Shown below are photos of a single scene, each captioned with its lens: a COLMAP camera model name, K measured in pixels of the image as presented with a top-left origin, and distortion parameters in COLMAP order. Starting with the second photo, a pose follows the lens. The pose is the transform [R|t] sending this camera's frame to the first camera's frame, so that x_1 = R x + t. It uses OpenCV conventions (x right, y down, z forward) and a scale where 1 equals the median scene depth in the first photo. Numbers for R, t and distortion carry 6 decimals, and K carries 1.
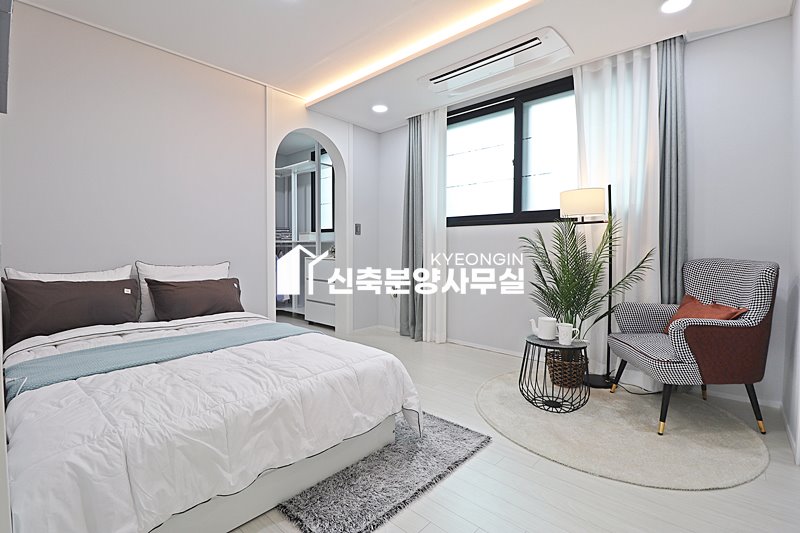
lens RADIAL K [[370.3, 0, 400.9], [0, 370.3, 261.3], [0, 0, 1]] dist [-0.005241, -0.003675]
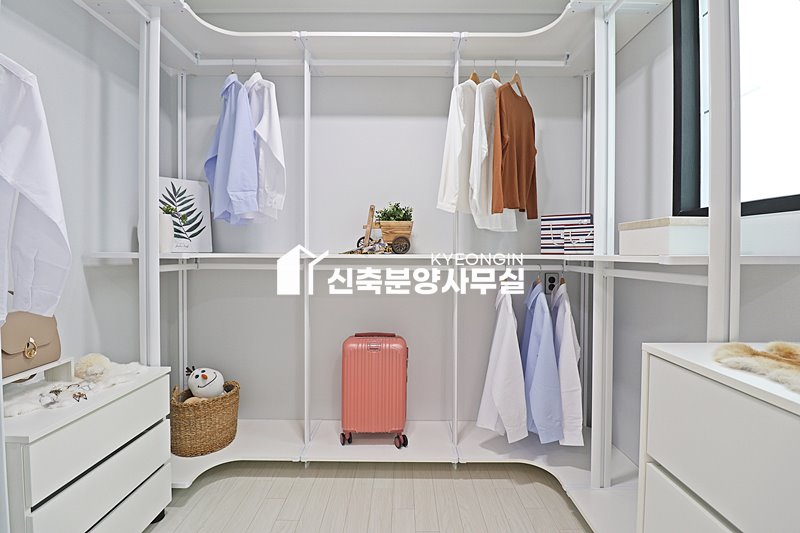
lens RADIAL K [[370.3, 0, 400.2], [0, 370.3, 259.2], [0, 0, 1]] dist [-0.005241, -0.003675]
pose [[0.687767, 0.011366, -0.725842, -0.191619], [-0.024495, 0.999671, -0.007556, -0.046625], [0.725518, 0.022976, 0.687820, 0.702758]]
